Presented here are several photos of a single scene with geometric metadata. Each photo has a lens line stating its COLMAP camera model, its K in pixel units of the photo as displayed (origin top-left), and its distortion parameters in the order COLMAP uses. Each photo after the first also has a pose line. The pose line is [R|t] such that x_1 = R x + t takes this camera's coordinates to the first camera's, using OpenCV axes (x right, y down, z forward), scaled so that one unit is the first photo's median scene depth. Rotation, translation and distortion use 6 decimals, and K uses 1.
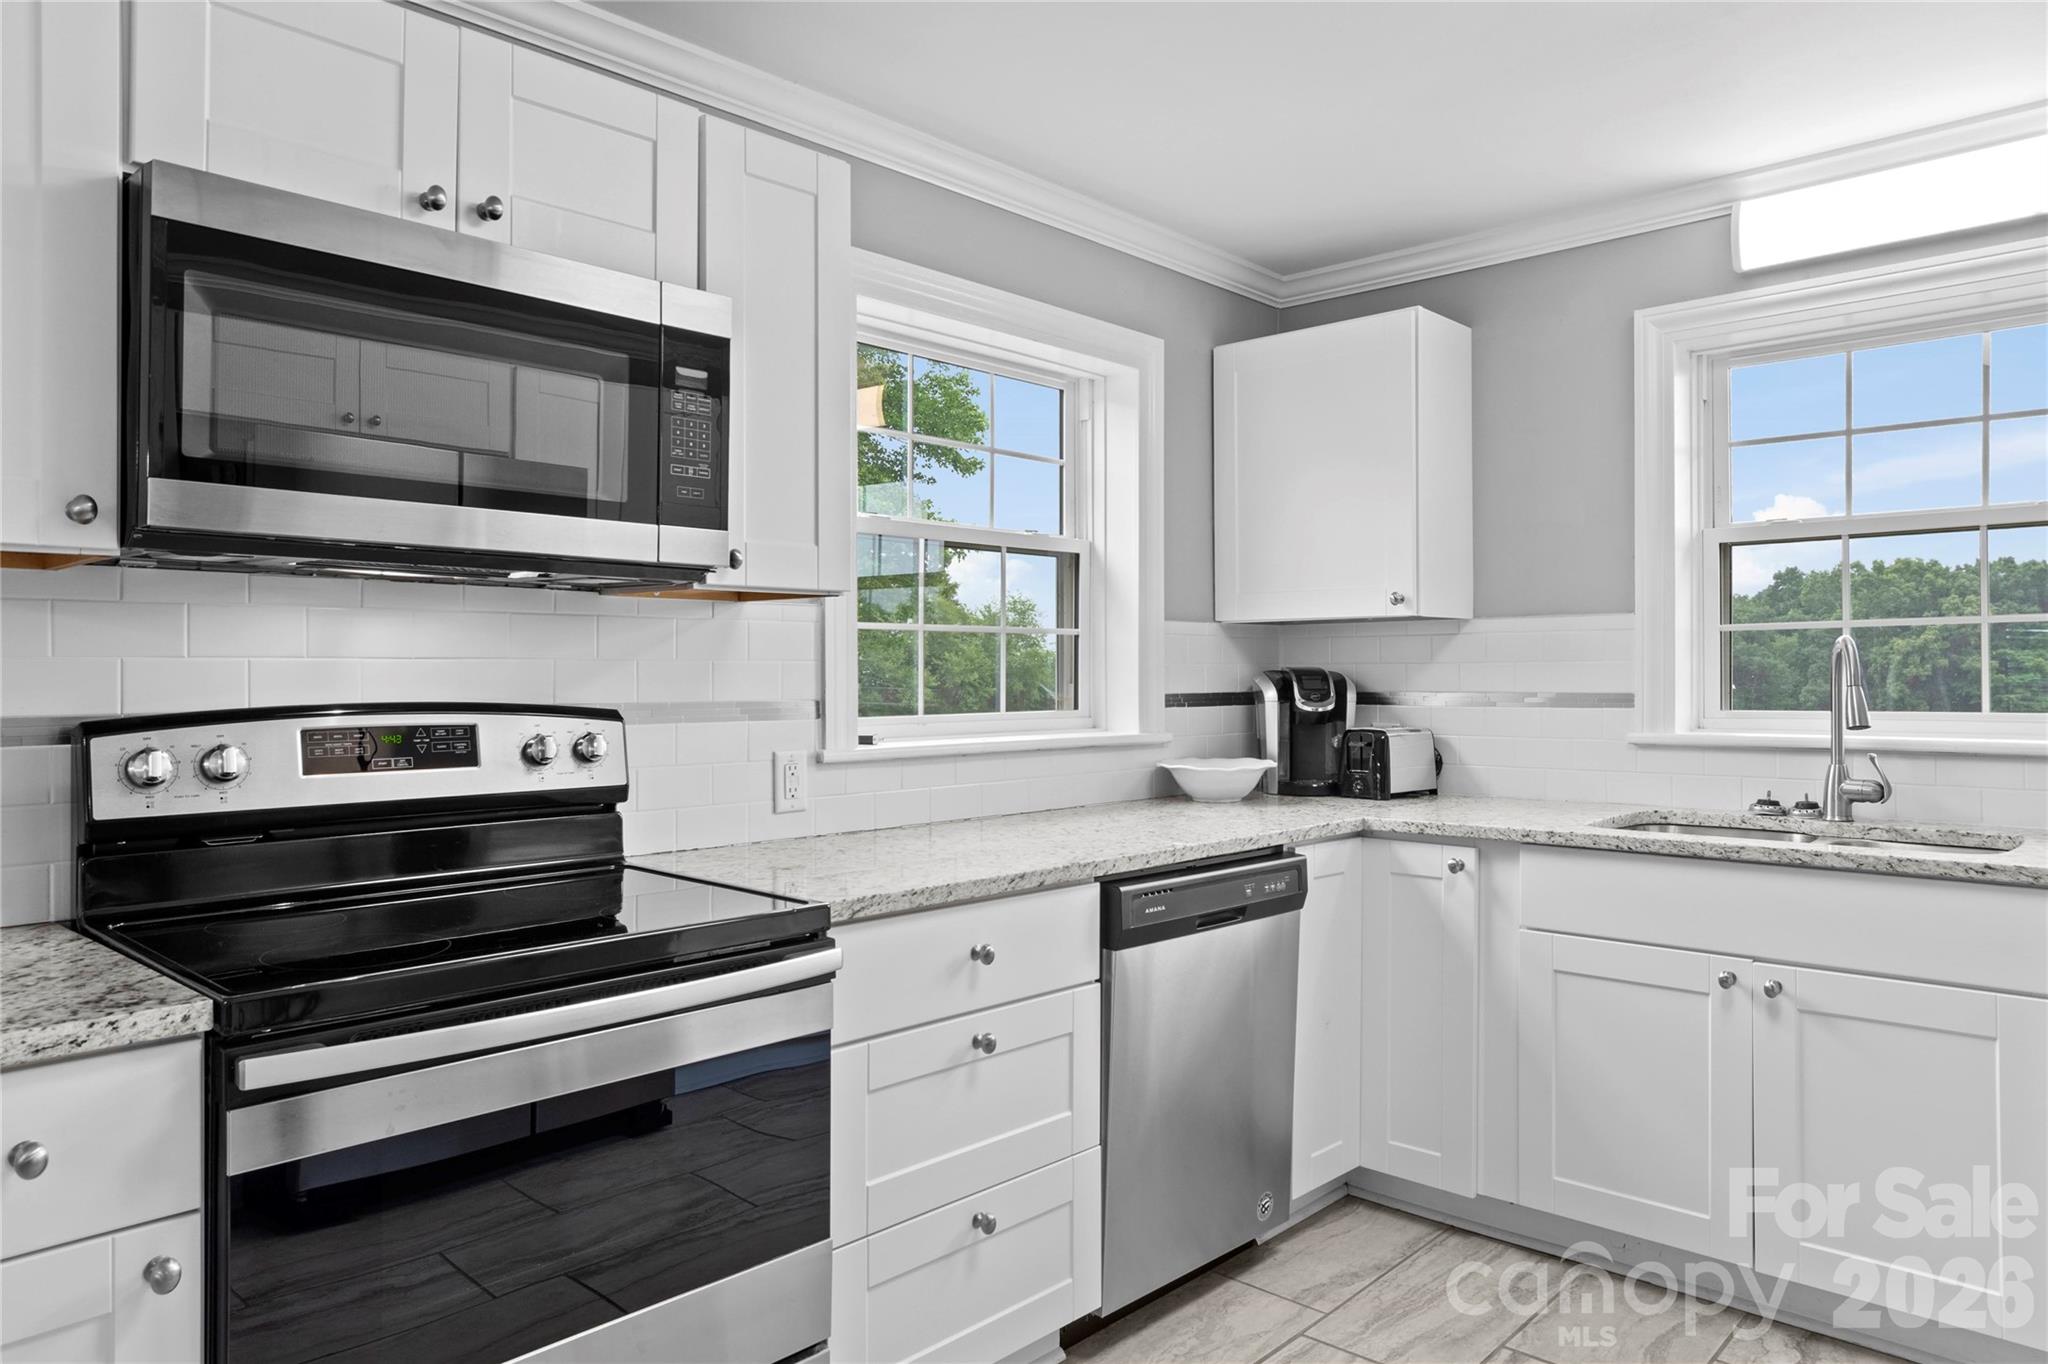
lens RADIAL K [[1345.6, 0, 1068.4], [0, 1345.6, 669.6], [0, 0, 1]] dist [-0.004227, 0.000840]
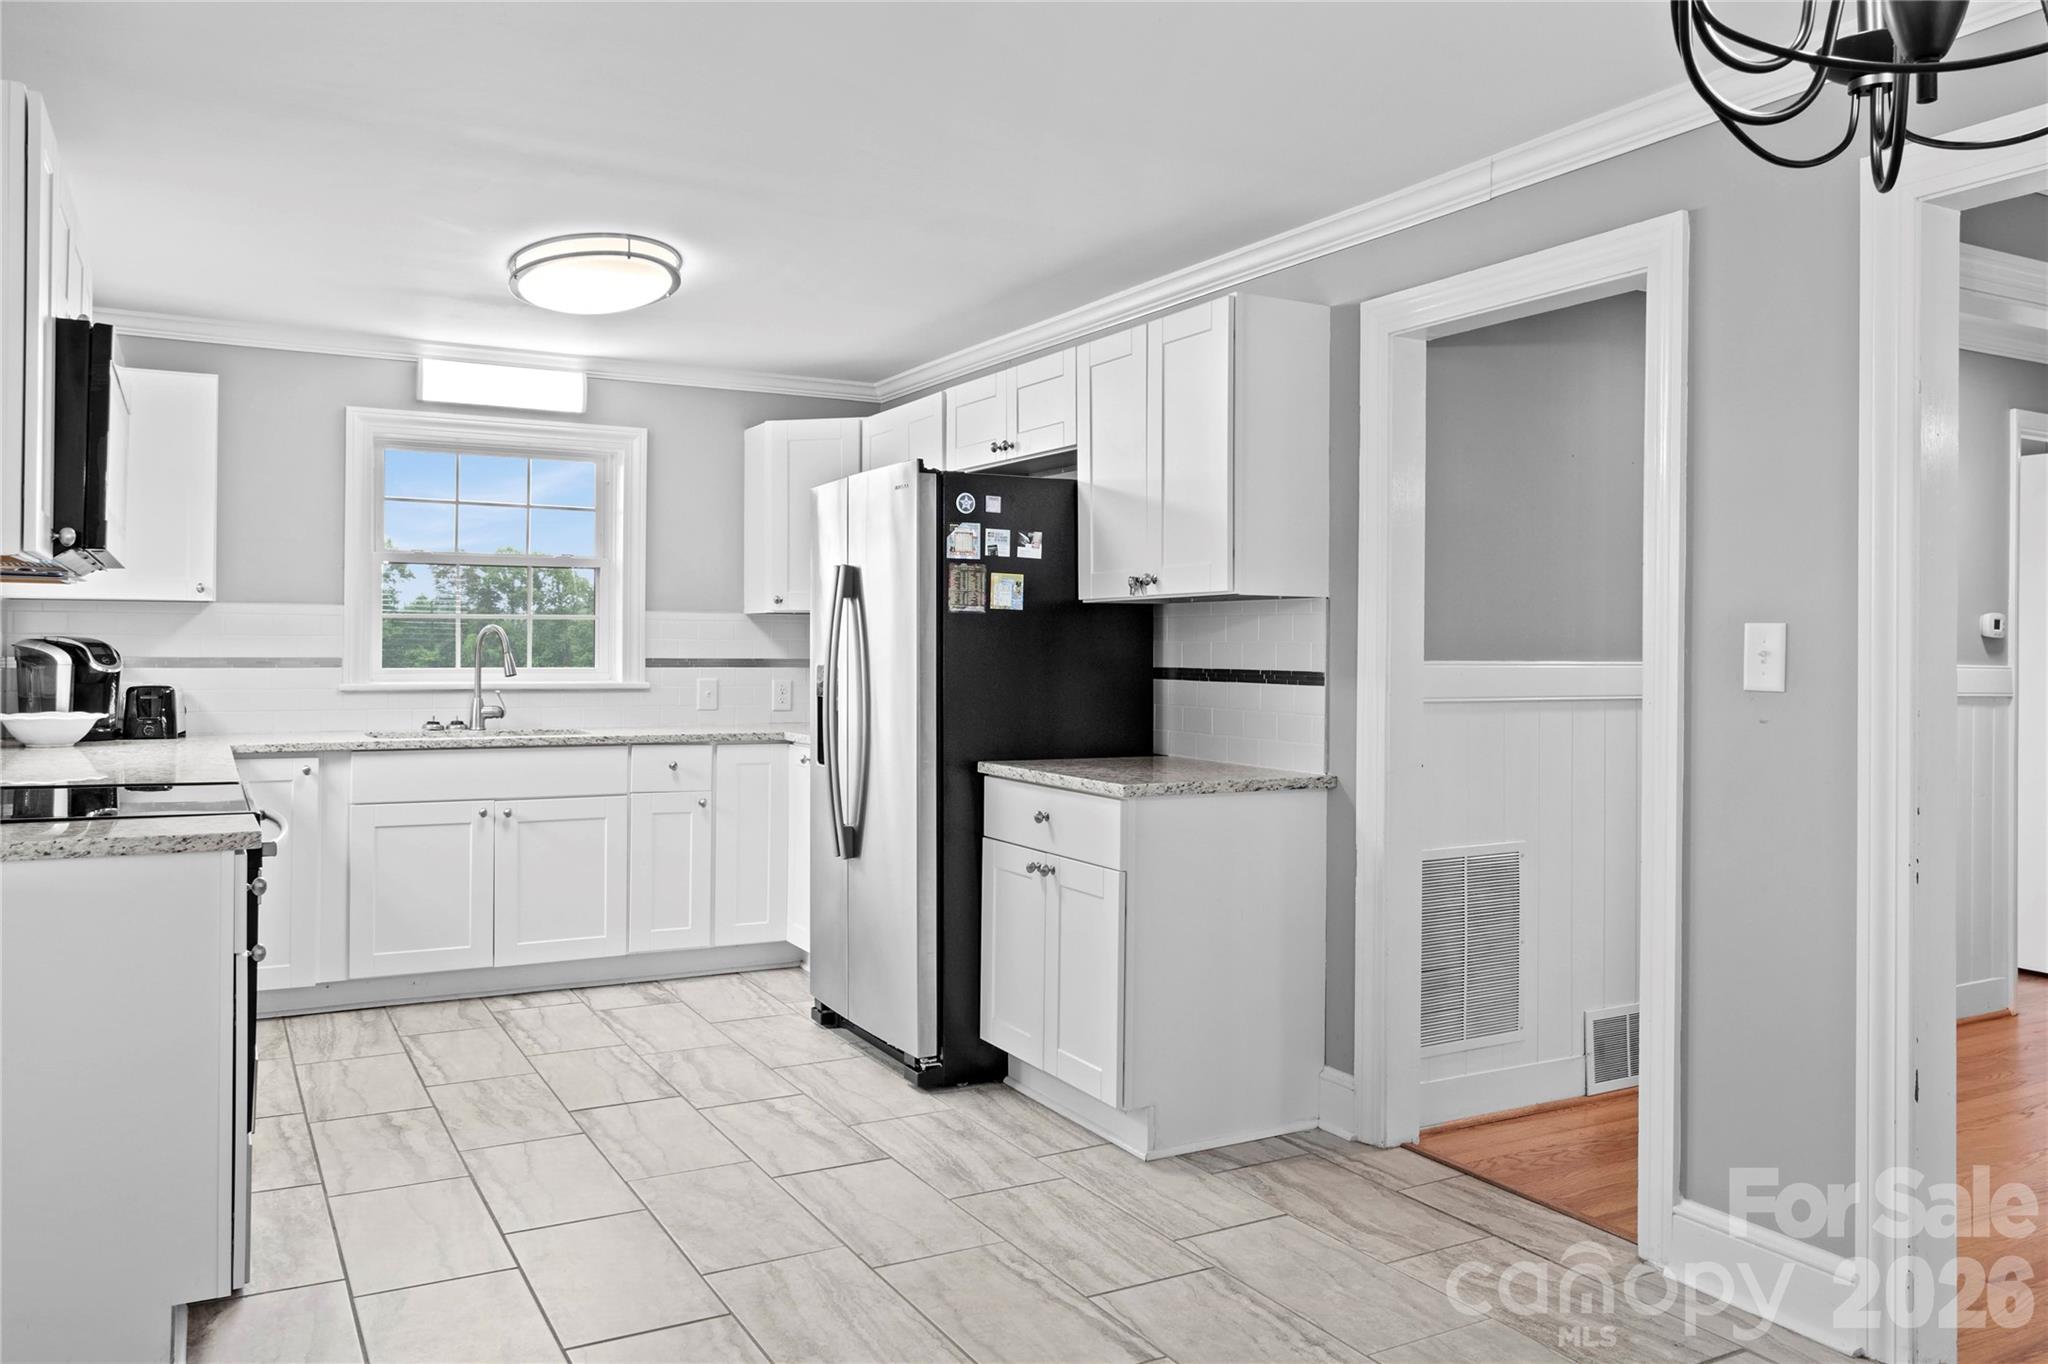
lens RADIAL K [[1513.2, 0, 1065.5], [0, 1513.2, 703.5], [0, 0, 1]] dist [-0.033371, 0.043586]
pose [[0.316547, -0.027365, 0.948182, -1.023883], [-0.013142, 0.999361, 0.033229, 0.002278], [-0.948486, -0.022980, 0.315985, -0.340778]]
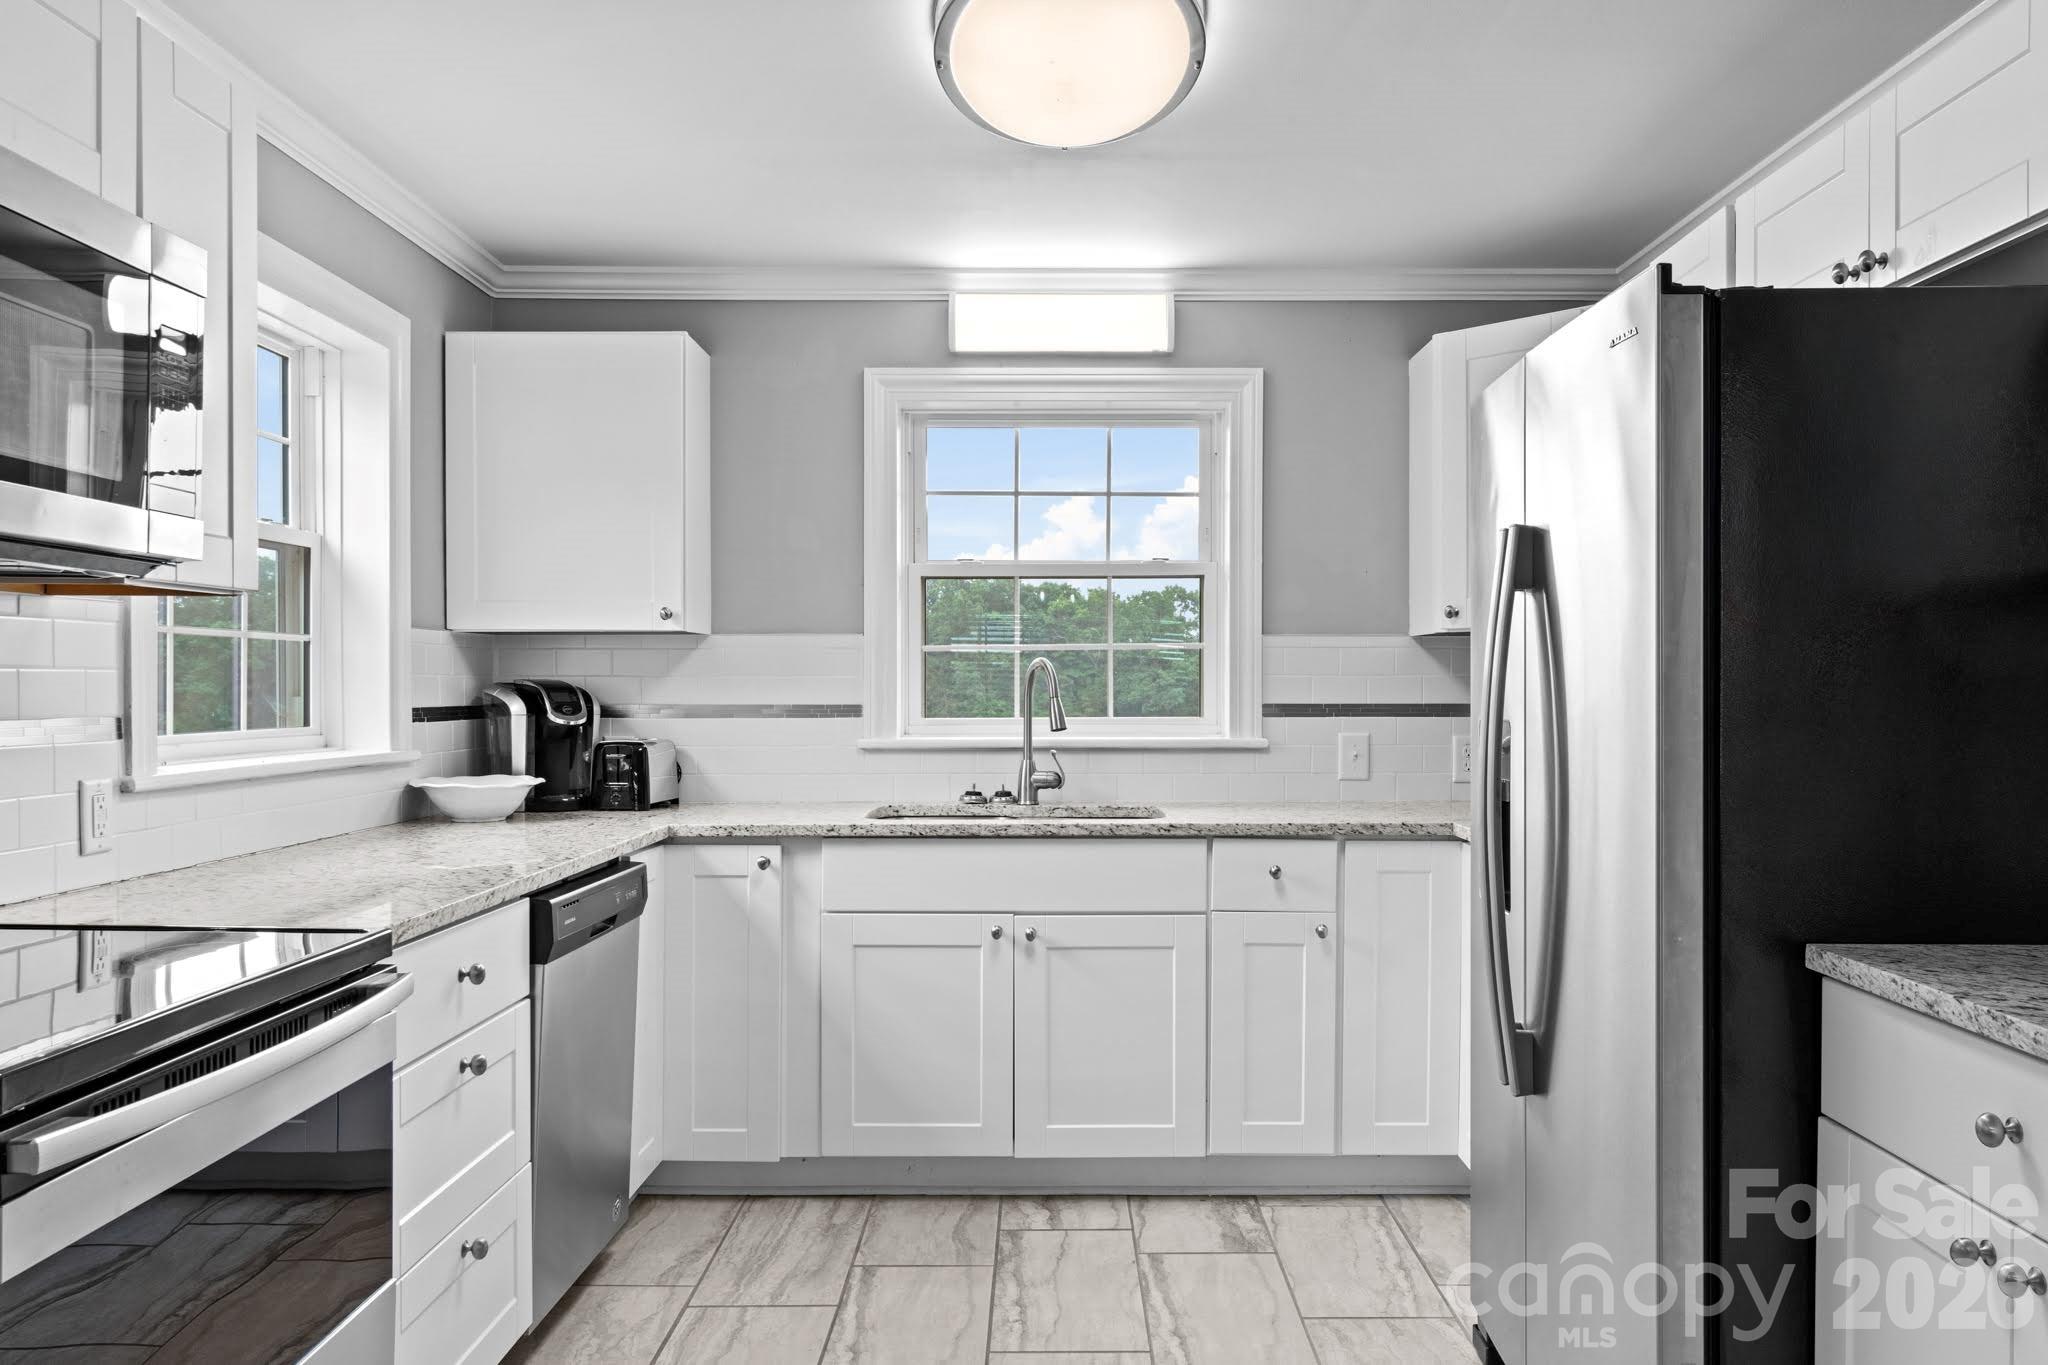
lens RADIAL K [[1513.2, 0, 1065.5], [0, 1513.2, 704.0], [0, 0, 1]] dist [-0.033371, 0.043586]
pose [[0.735631, -0.004473, 0.677367, -0.352146], [-0.005412, 0.999907, 0.012480, 0.000304], [-0.677360, -0.012846, 0.735539, -0.064393]]
